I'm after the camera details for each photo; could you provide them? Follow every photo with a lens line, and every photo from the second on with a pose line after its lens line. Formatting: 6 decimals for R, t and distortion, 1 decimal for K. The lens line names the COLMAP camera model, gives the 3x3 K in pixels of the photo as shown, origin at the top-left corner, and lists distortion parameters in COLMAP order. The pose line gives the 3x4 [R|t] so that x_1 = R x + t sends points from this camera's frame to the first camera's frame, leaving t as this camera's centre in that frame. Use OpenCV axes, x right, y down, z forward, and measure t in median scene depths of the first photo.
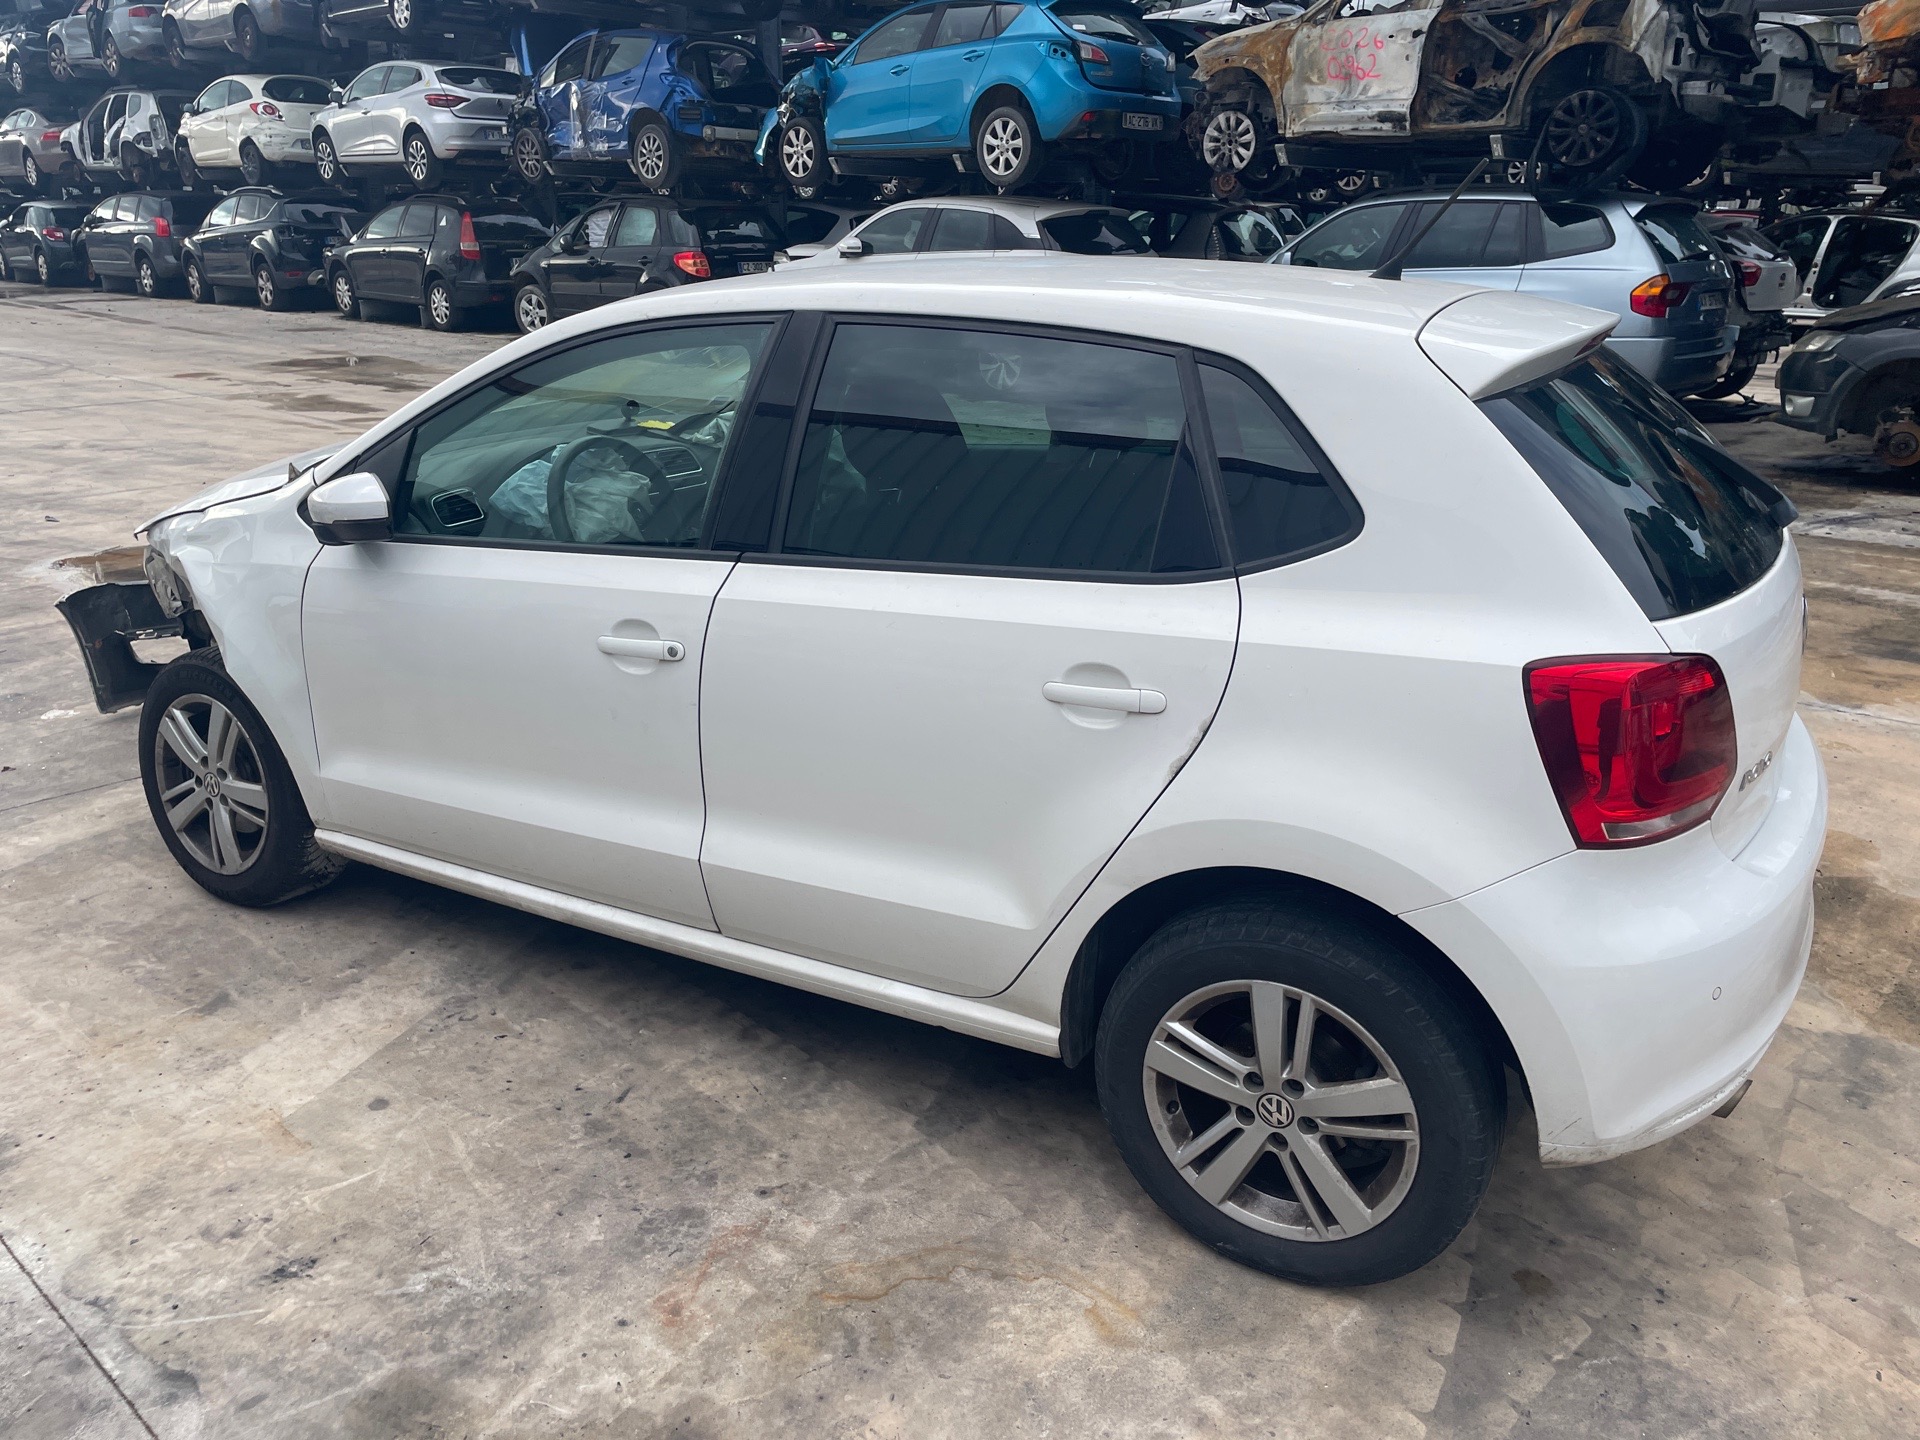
lens RADIAL K [[1448.4, 0, 970.9], [0, 1448.4, 703.5], [0, 0, 1]] dist [0.086908, -0.113908]
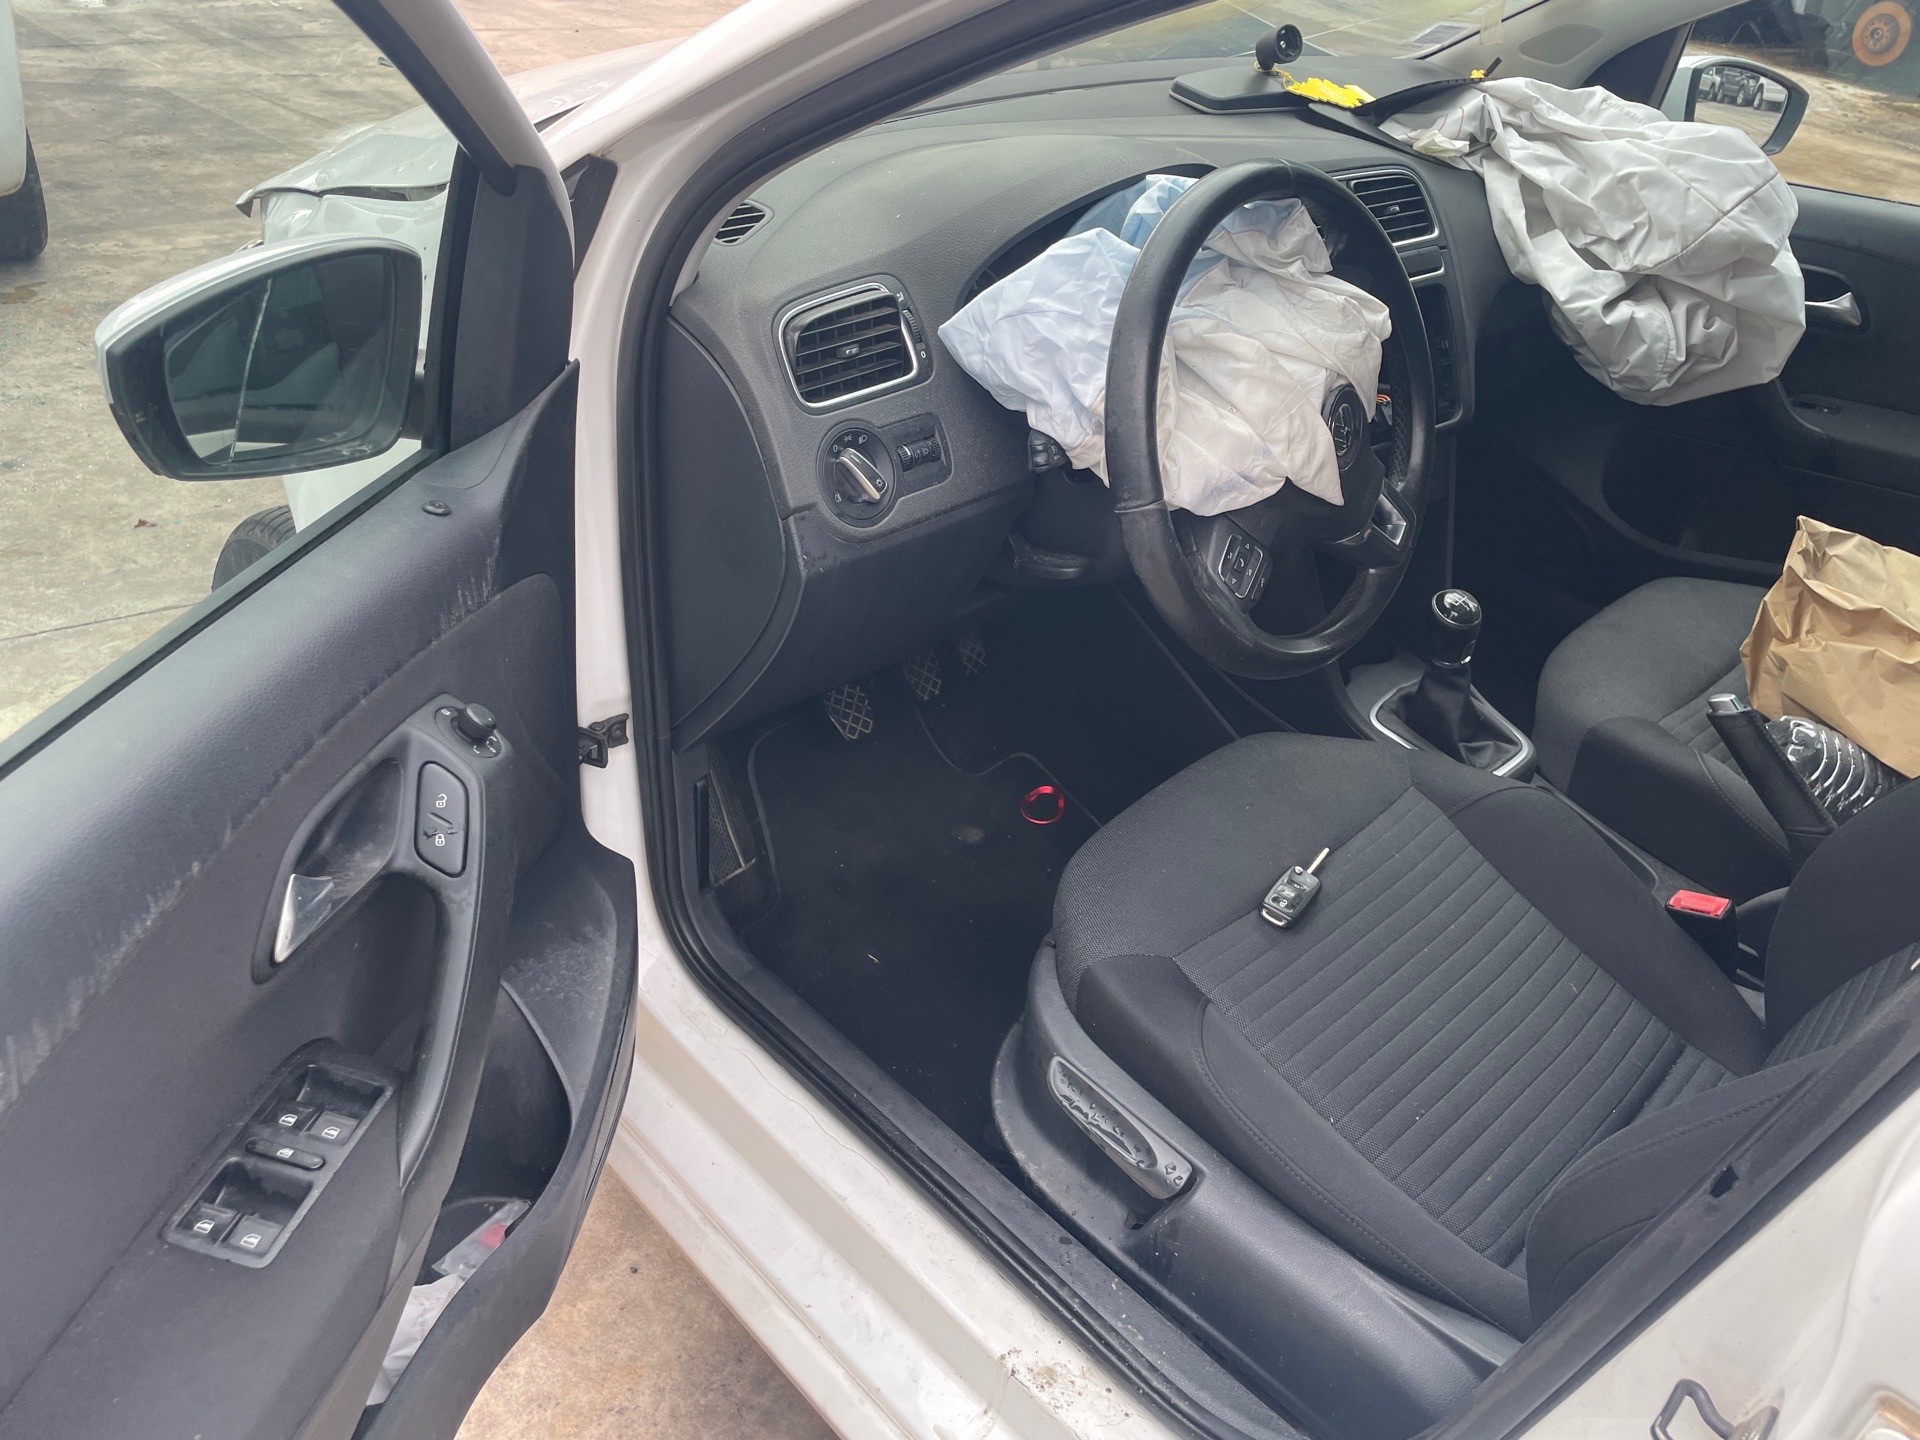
lens RADIAL K [[1443.8, 0, 971.7], [0, 1443.8, 699.4], [0, 0, 1]] dist [0.087265, -0.120965]
pose [[0.954559, 0.216333, -0.204980, -0.226767], [-0.158155, 0.950678, 0.266829, -0.144757], [0.252594, -0.222285, 0.941693, 0.642048]]
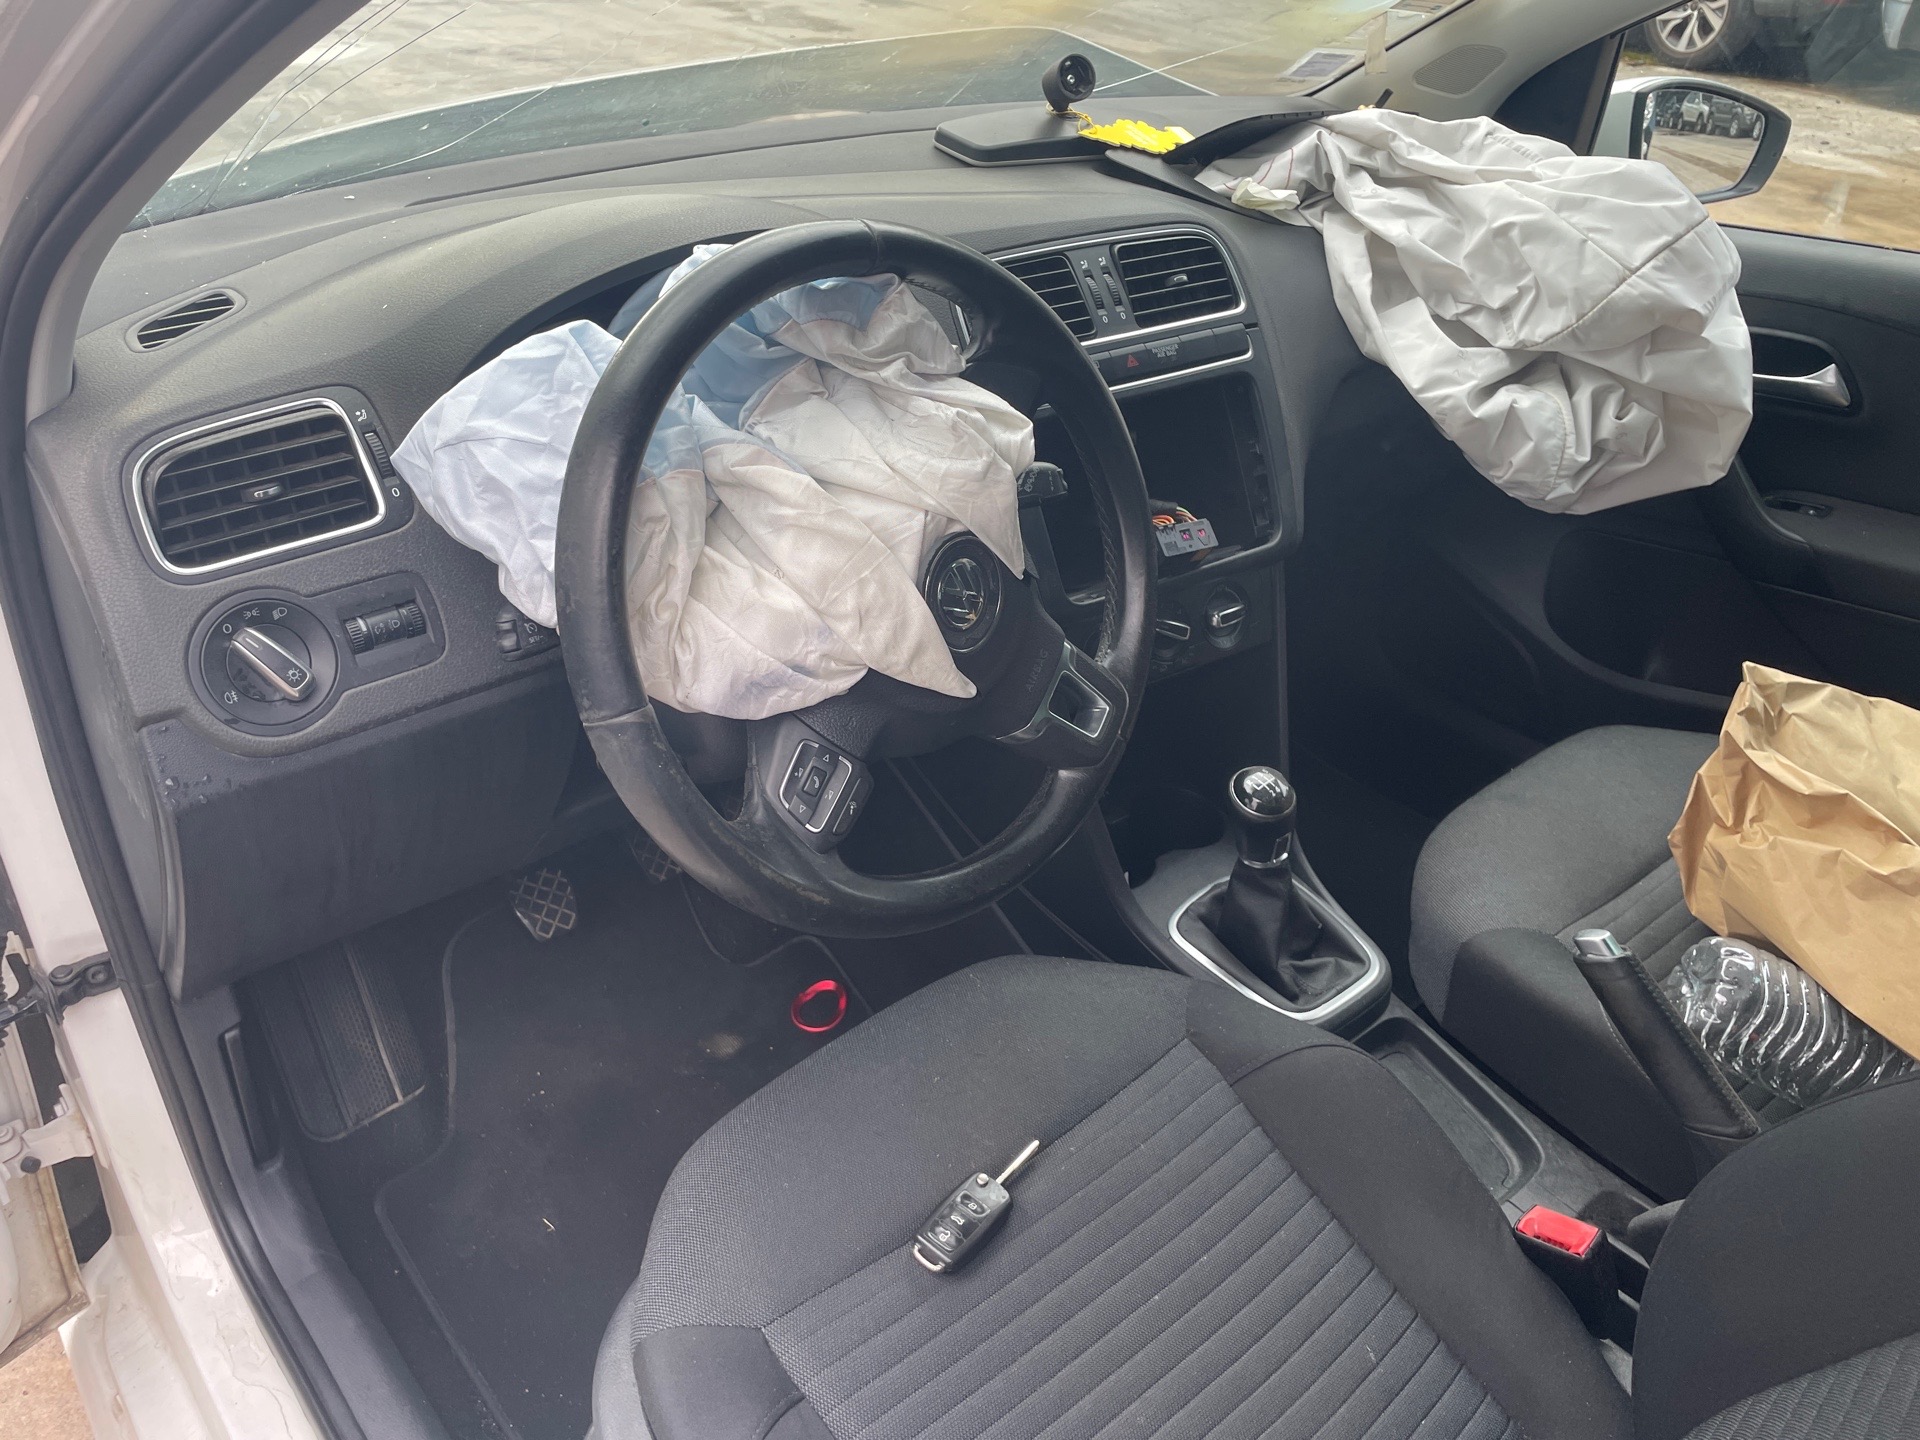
lens RADIAL K [[1453.7, 0, 946.0], [0, 1453.7, 703.8], [0, 0, 1]] dist [0.083808, -0.117734]
pose [[0.934808, 0.205041, -0.289986, -0.156391], [-0.136494, 0.961218, 0.239646, -0.167468], [0.327877, -0.184441, 0.926541, 0.770107]]
